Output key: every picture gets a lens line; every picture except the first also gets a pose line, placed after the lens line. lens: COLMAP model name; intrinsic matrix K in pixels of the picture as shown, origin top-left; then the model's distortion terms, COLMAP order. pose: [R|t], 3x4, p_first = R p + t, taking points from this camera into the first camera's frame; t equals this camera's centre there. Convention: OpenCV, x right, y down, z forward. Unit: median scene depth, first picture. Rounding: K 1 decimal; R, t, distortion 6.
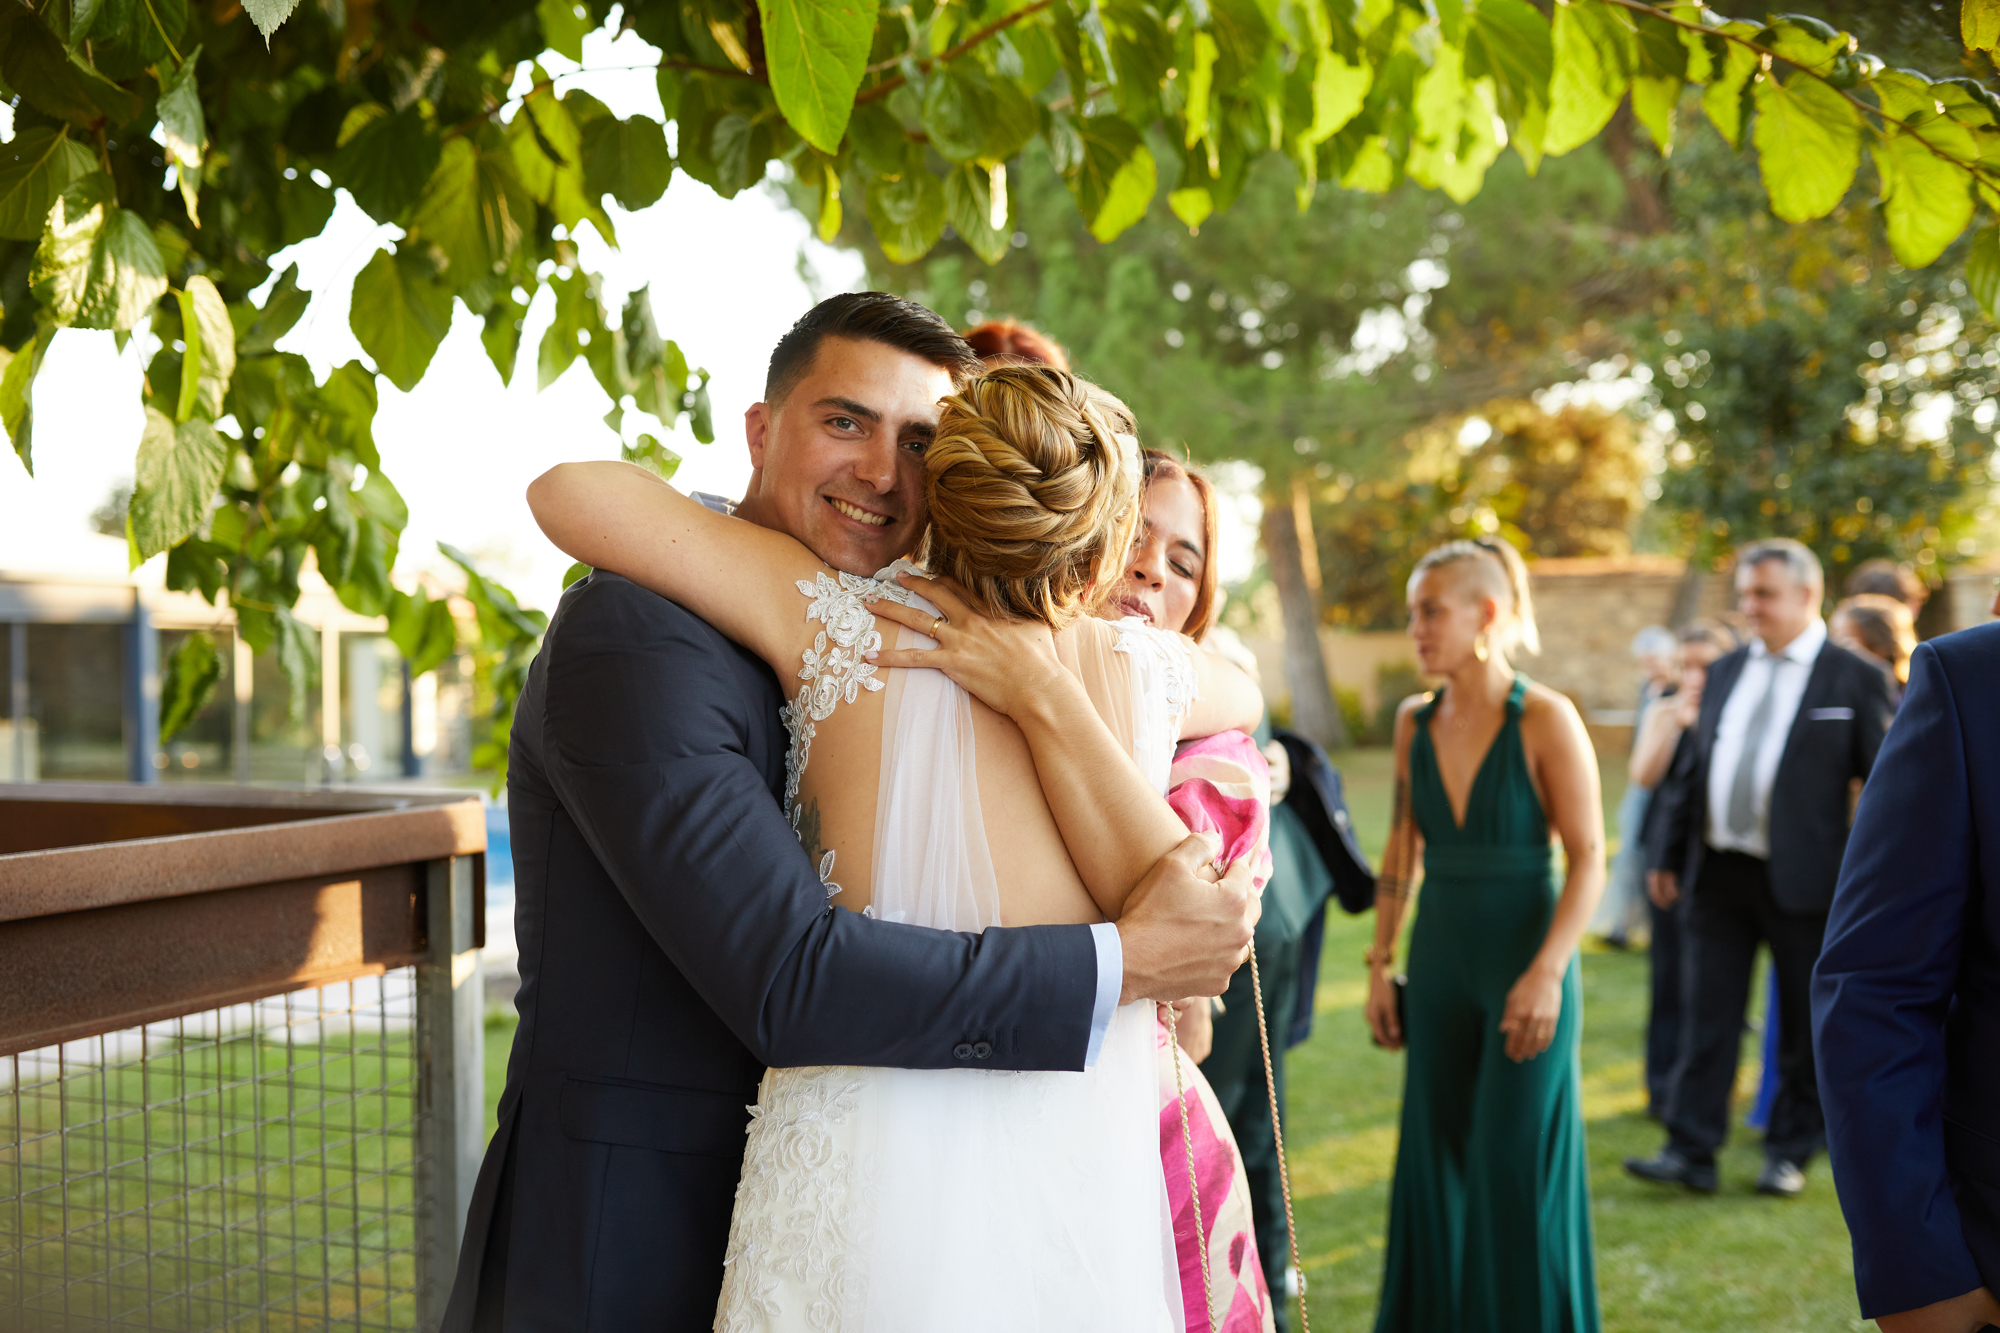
lens RADIAL K [[1912.7, 0, 1000.0], [0, 1912.7, 666.5], [0, 0, 1]] dist [-0.062833, 0.089594]
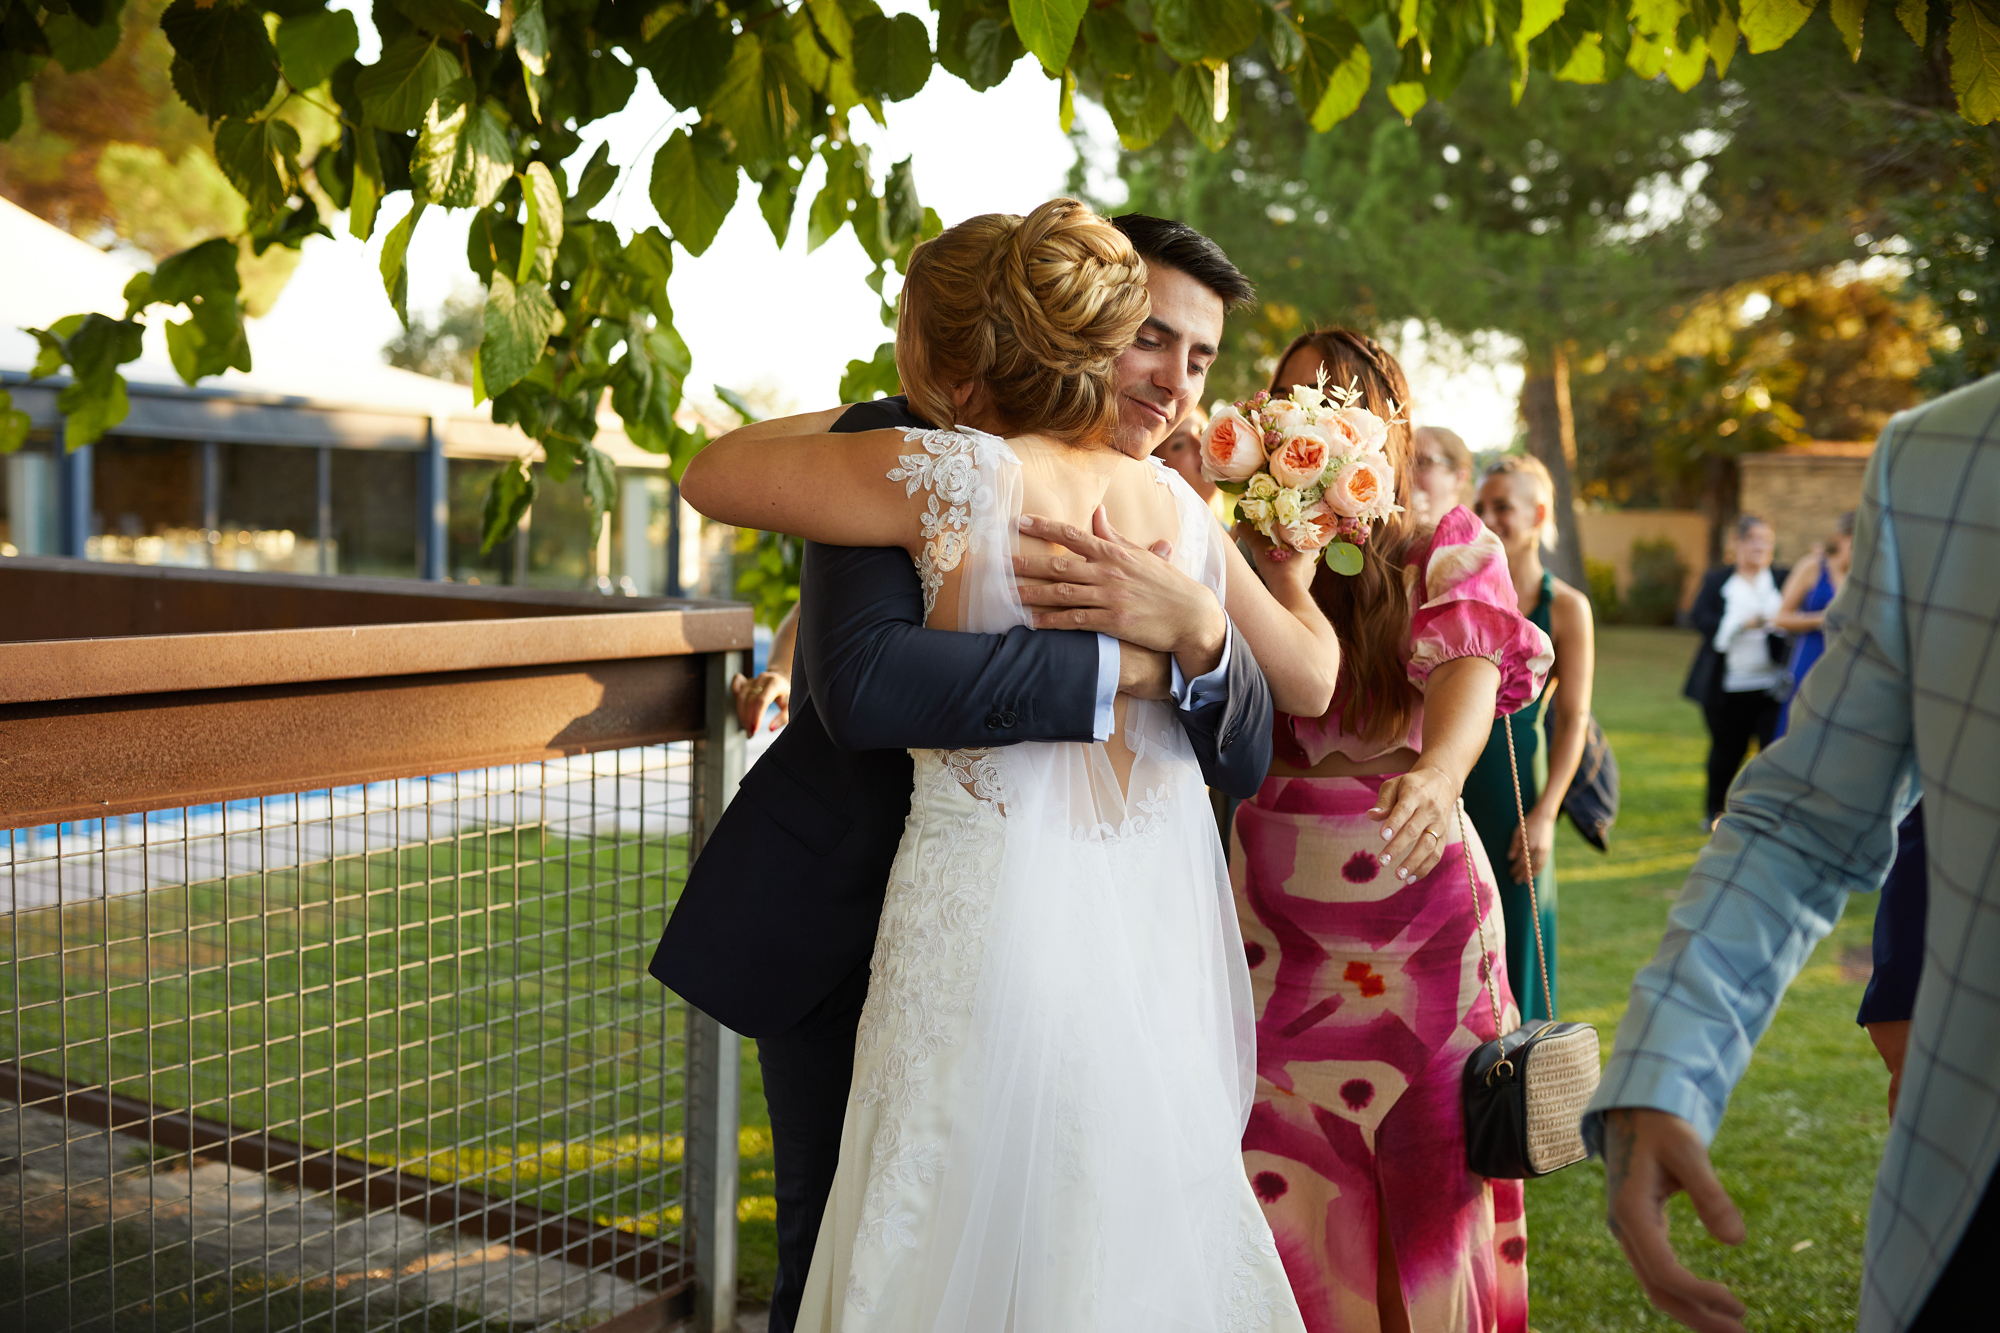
lens RADIAL K [[1912.7, 0, 1000.0], [0, 1912.7, 666.5], [0, 0, 1]] dist [-0.062833, 0.089594]
pose [[0.990376, 0.050769, -0.128751, 0.028548], [-0.041016, 0.996163, 0.077307, 0.005804], [0.132182, -0.071282, 0.988659, -0.124826]]
